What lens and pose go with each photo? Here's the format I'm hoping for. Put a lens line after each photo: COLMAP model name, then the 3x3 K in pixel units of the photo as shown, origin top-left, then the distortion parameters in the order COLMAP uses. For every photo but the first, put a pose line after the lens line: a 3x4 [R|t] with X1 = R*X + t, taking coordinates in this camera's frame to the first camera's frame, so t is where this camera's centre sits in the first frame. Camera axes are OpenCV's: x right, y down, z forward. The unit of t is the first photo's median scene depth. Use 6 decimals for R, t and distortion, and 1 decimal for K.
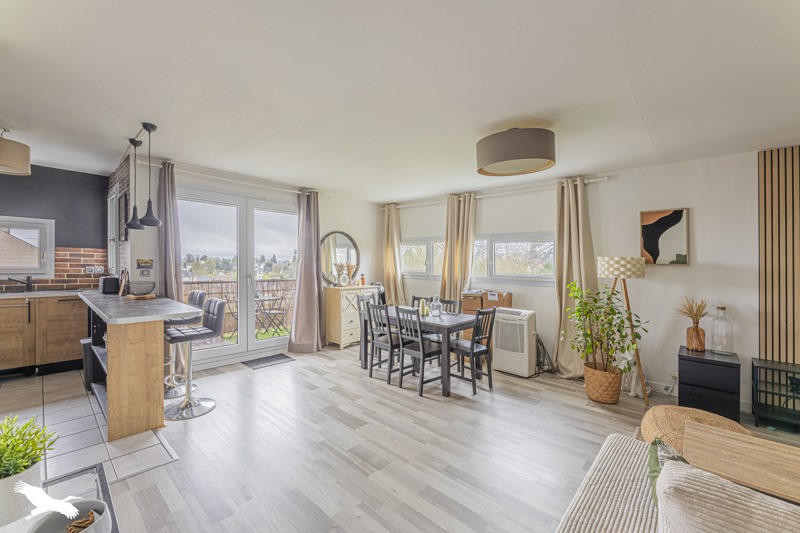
lens RADIAL K [[331.7, 0, 385.5], [0, 331.7, 269.1], [0, 0, 1]] dist [0.003525, -0.000424]
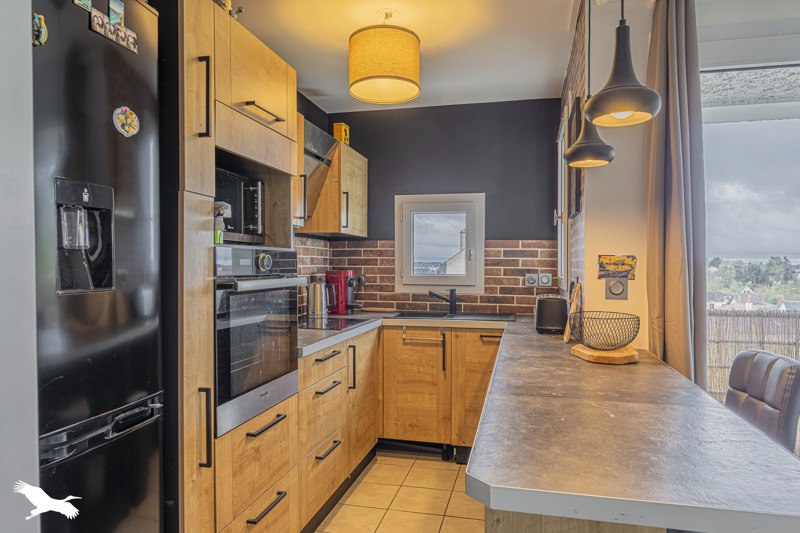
lens RADIAL K [[520.2, 0, 402.6], [0, 520.2, 273.9], [0, 0, 1]] dist [0.003294, 0.002199]
pose [[0.507631, 0.003167, -0.861569, -0.284530], [-0.013632, 0.999898, -0.004356, -0.001325], [0.861467, 0.013956, 0.507622, 0.414390]]
